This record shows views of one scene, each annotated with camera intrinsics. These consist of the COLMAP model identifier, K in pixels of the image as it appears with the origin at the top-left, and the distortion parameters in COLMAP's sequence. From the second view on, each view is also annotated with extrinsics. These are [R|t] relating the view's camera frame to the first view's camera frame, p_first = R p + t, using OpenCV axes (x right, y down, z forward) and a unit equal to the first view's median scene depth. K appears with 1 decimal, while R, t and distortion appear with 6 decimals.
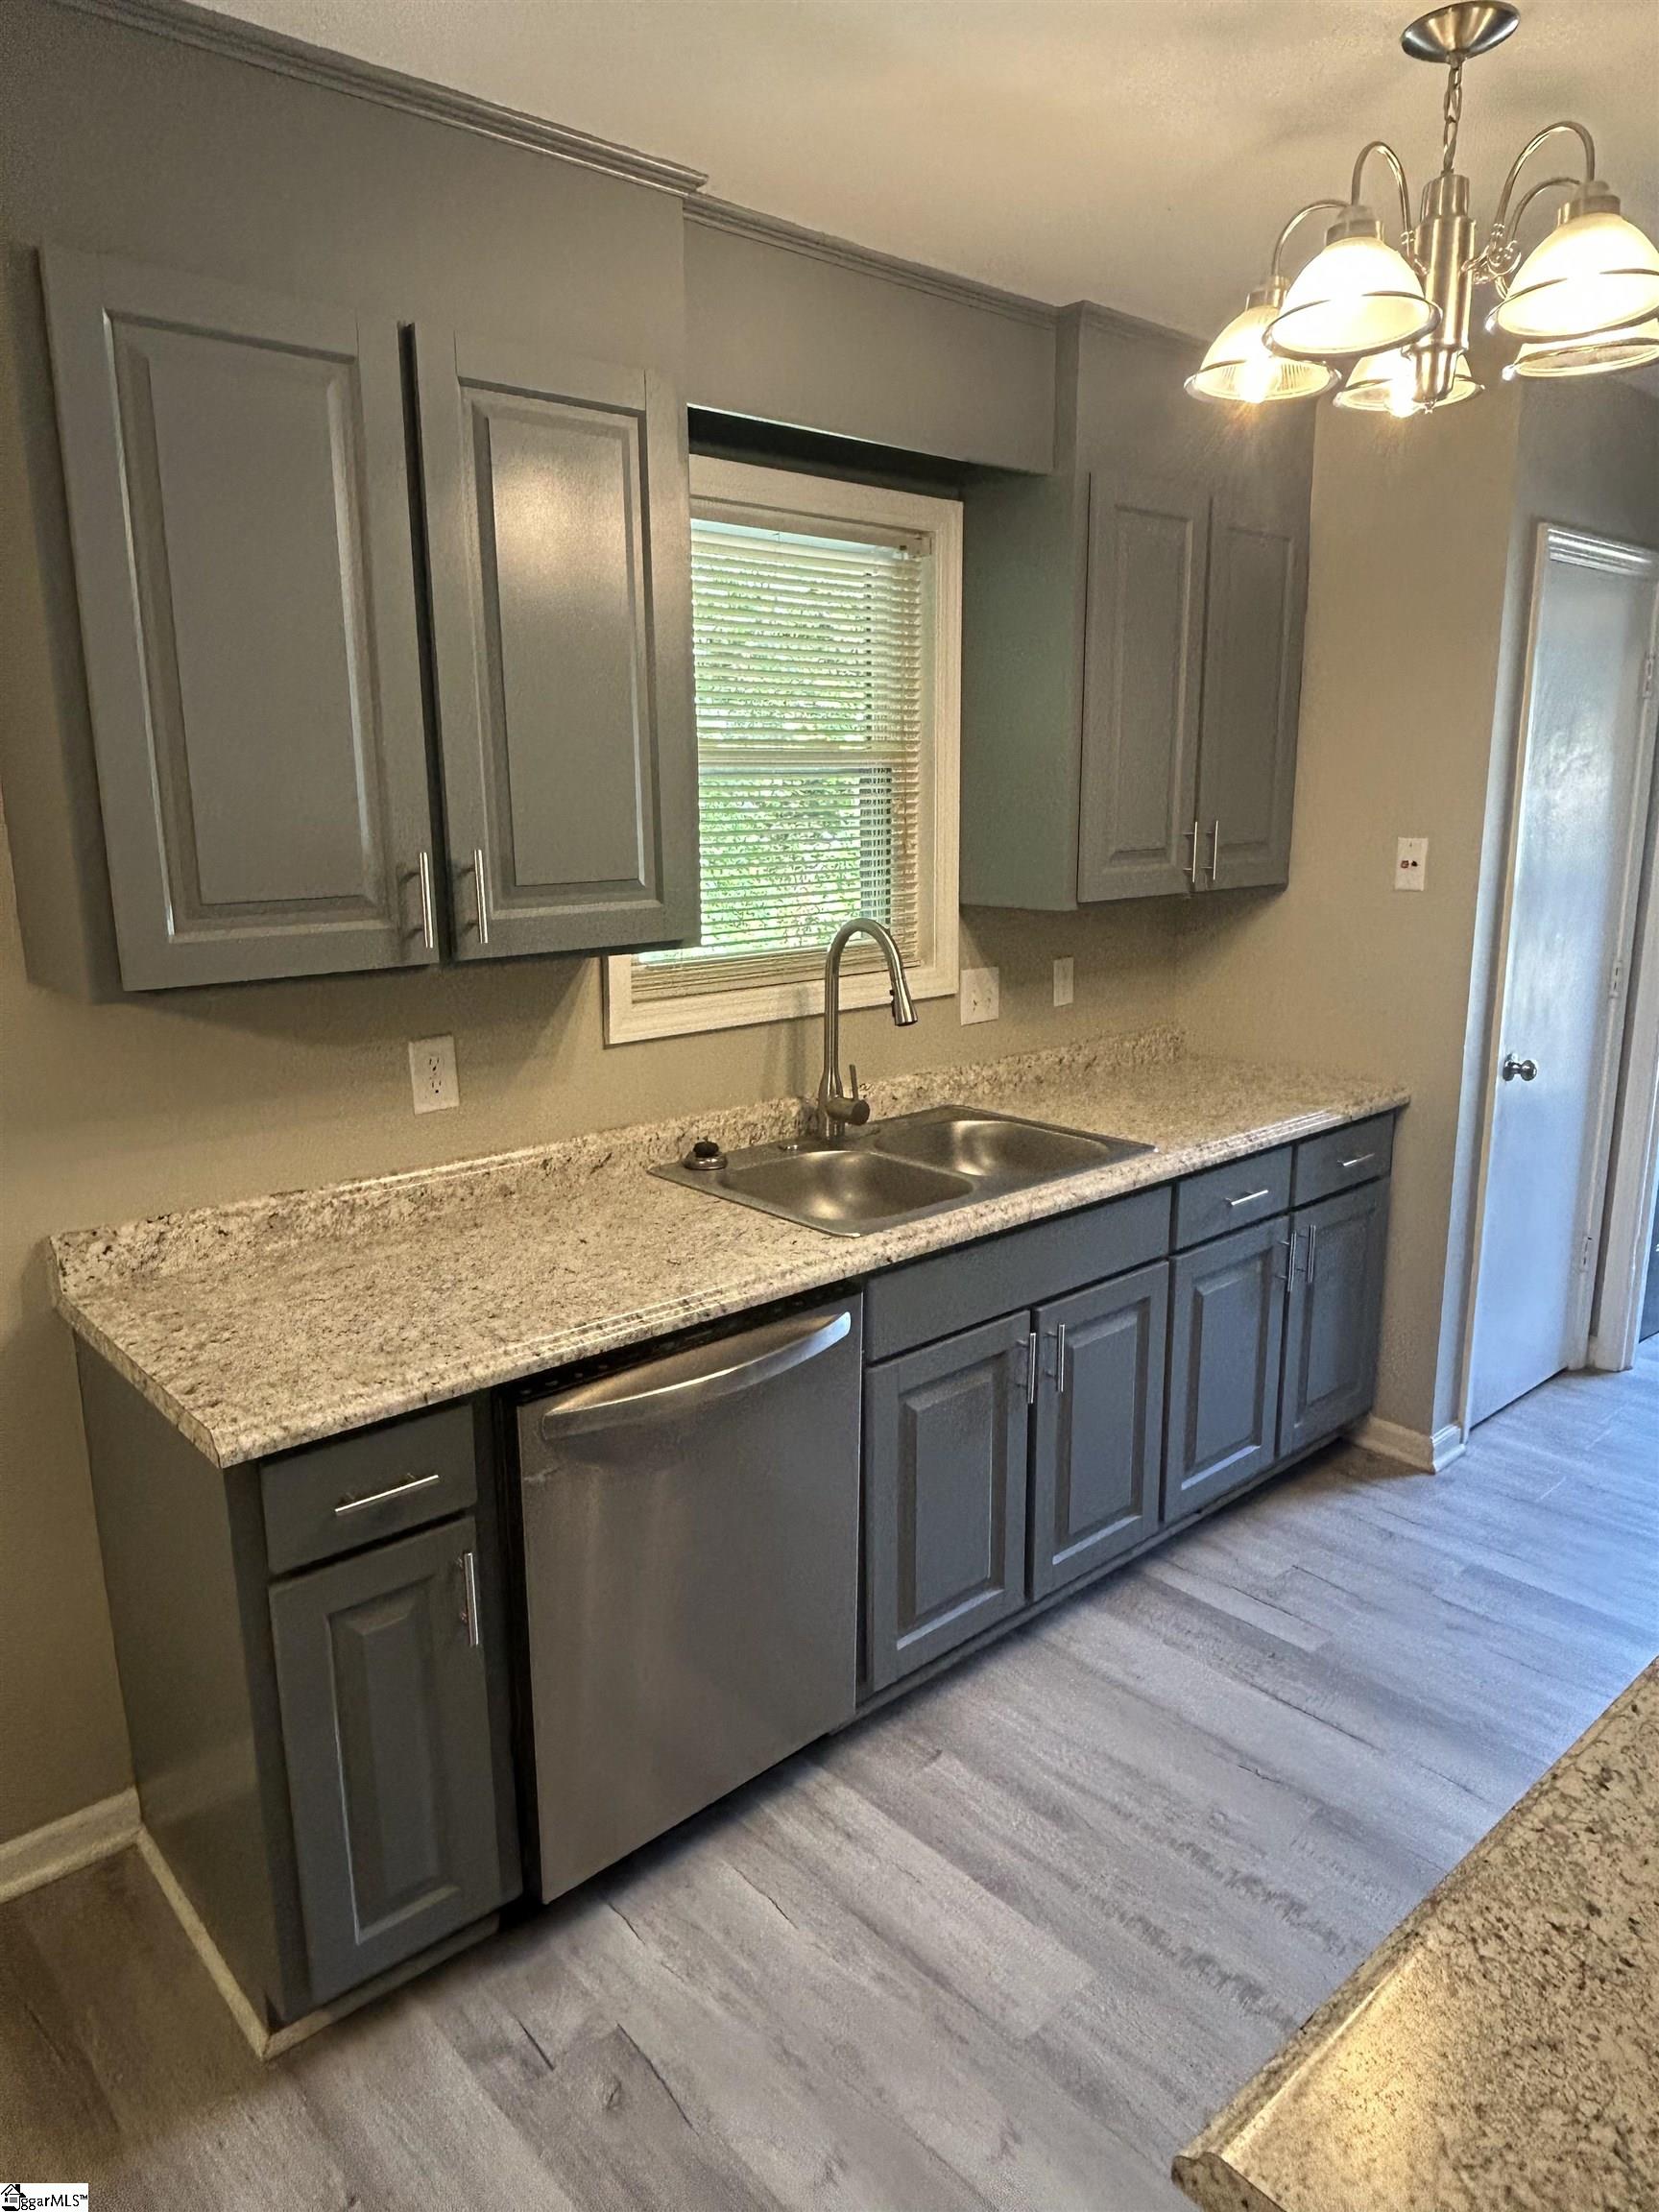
lens RADIAL K [[1411.4, 0, 831.4], [0, 1411.4, 1106.9], [0, 0, 1]] dist [0.006763, -0.000784]
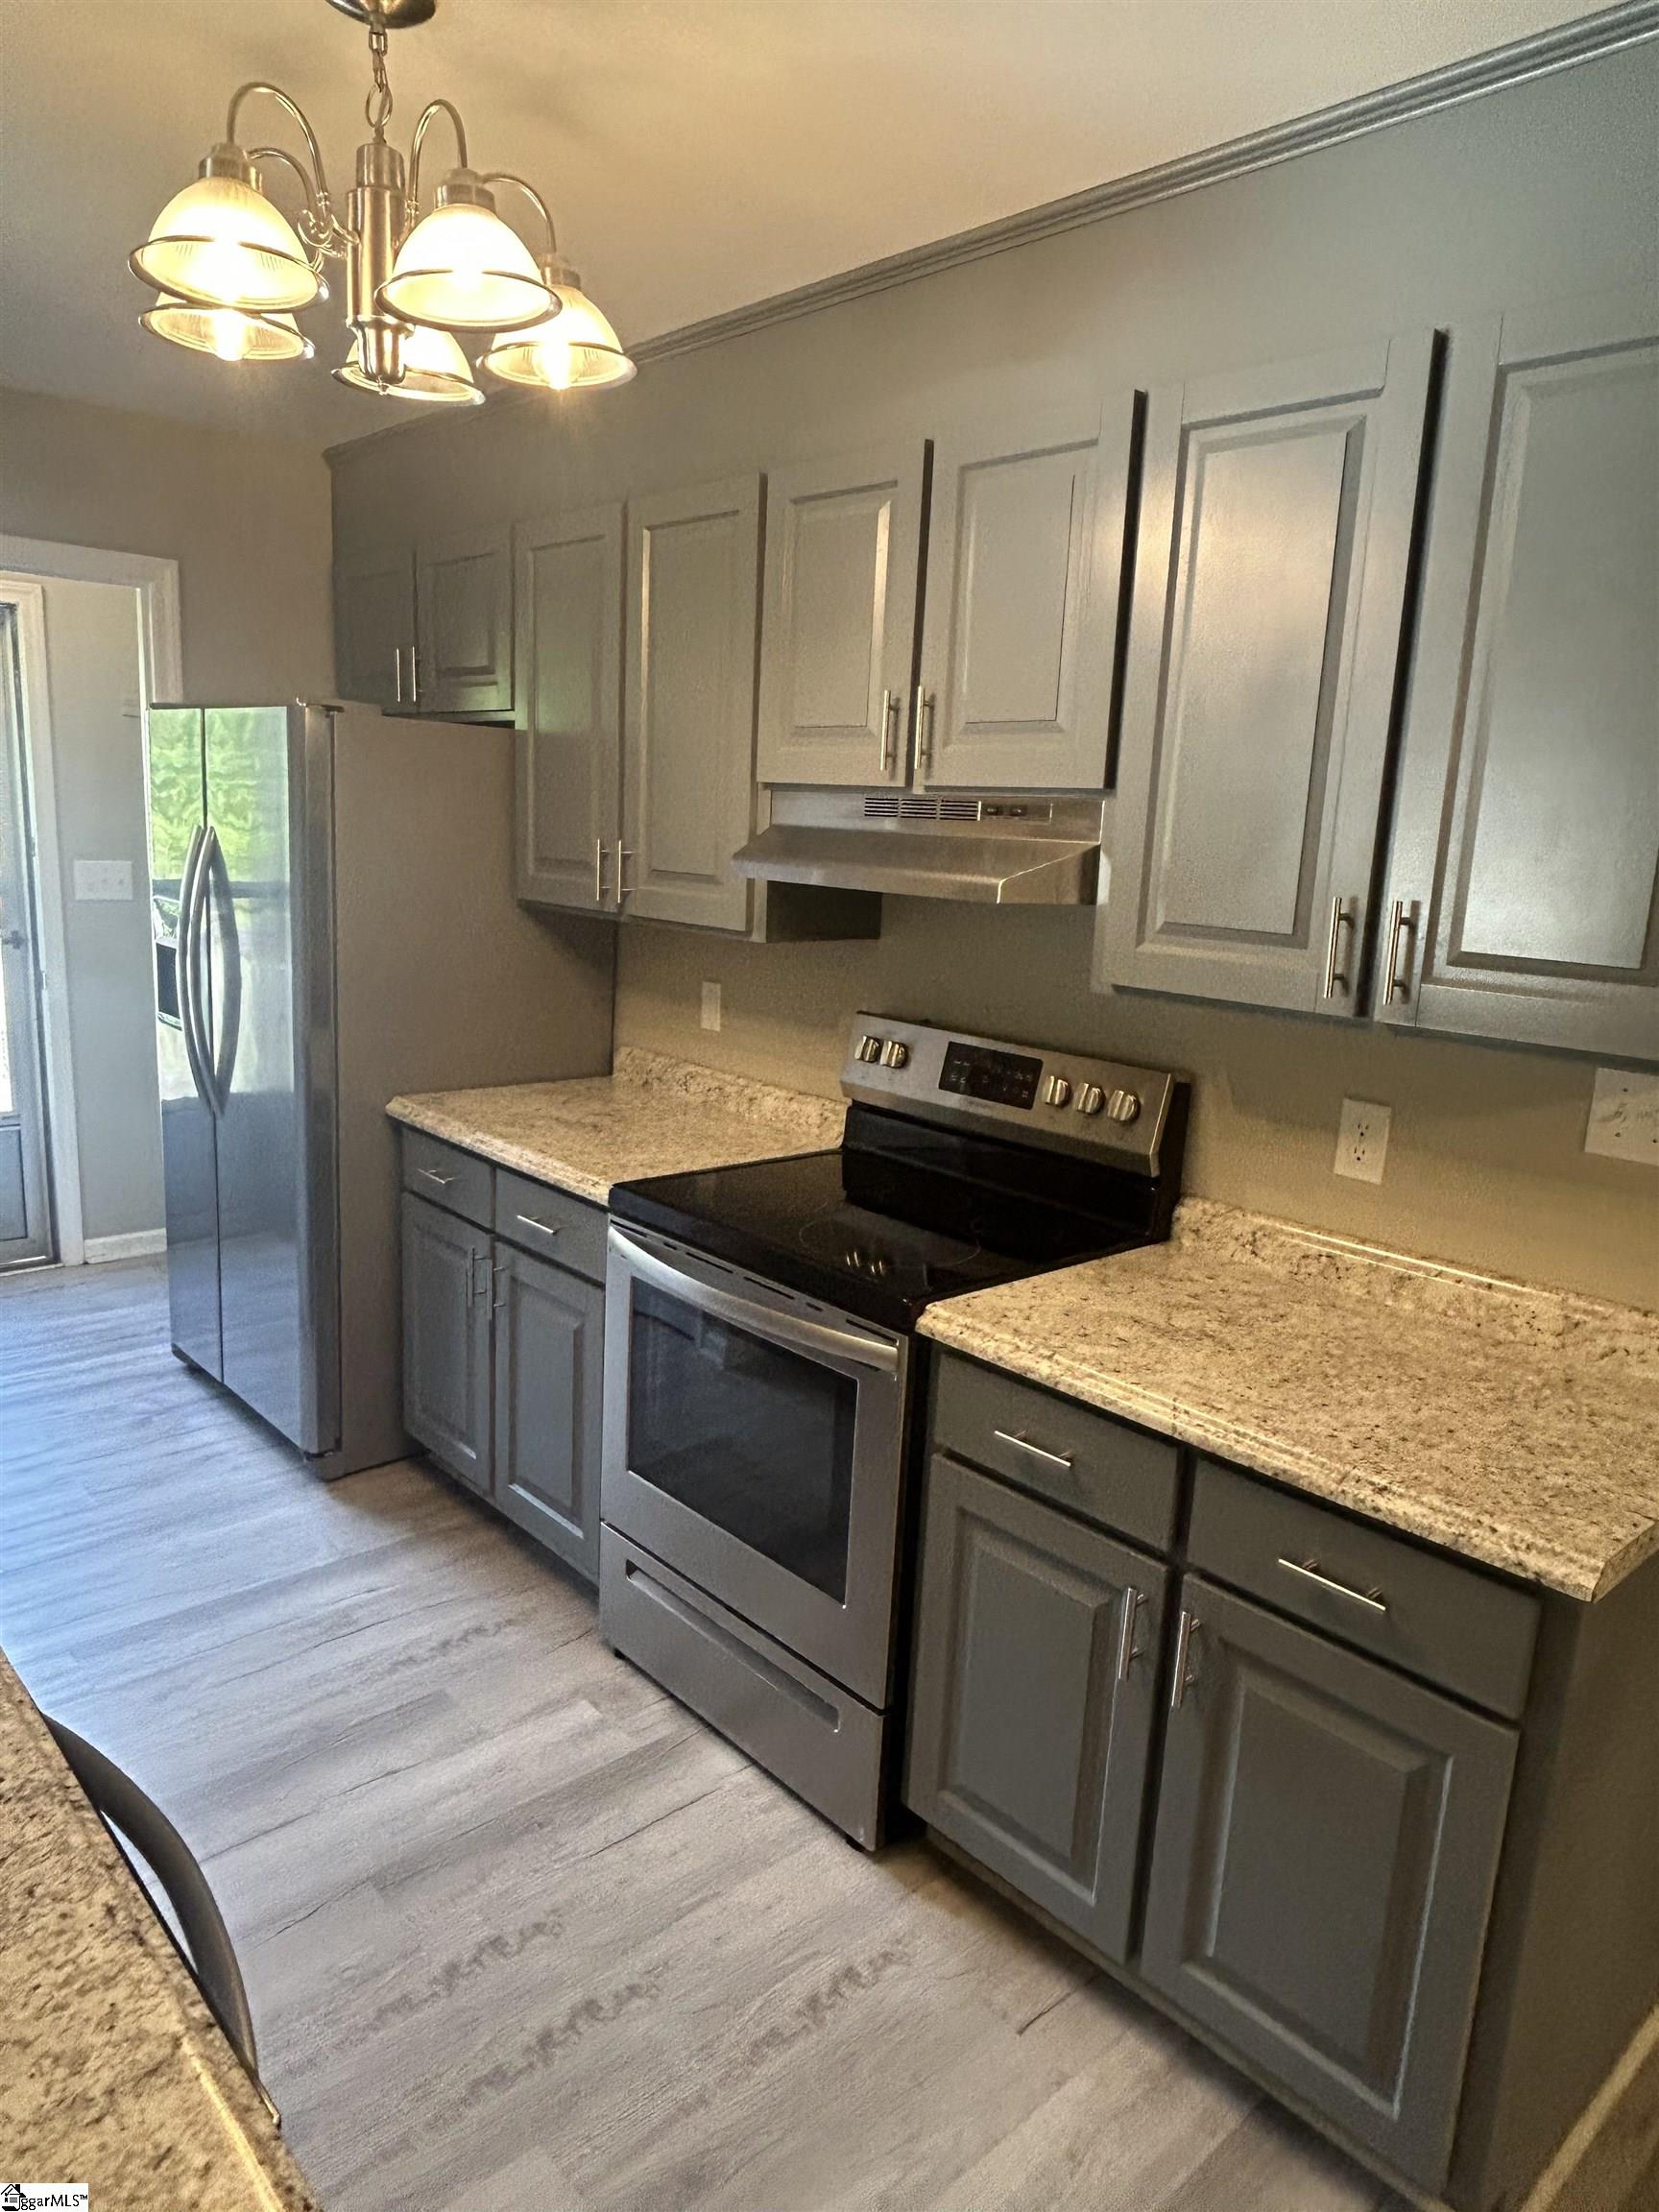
lens RADIAL K [[1411.4, 0, 828.0], [0, 1411.4, 1107.6], [0, 0, 1]] dist [0.006763, -0.000784]
pose [[-0.013813, 0.198420, -0.980020, 0.781759], [-0.270029, 0.942957, 0.194722, -0.161600], [0.962753, 0.267323, 0.040554, 0.725861]]
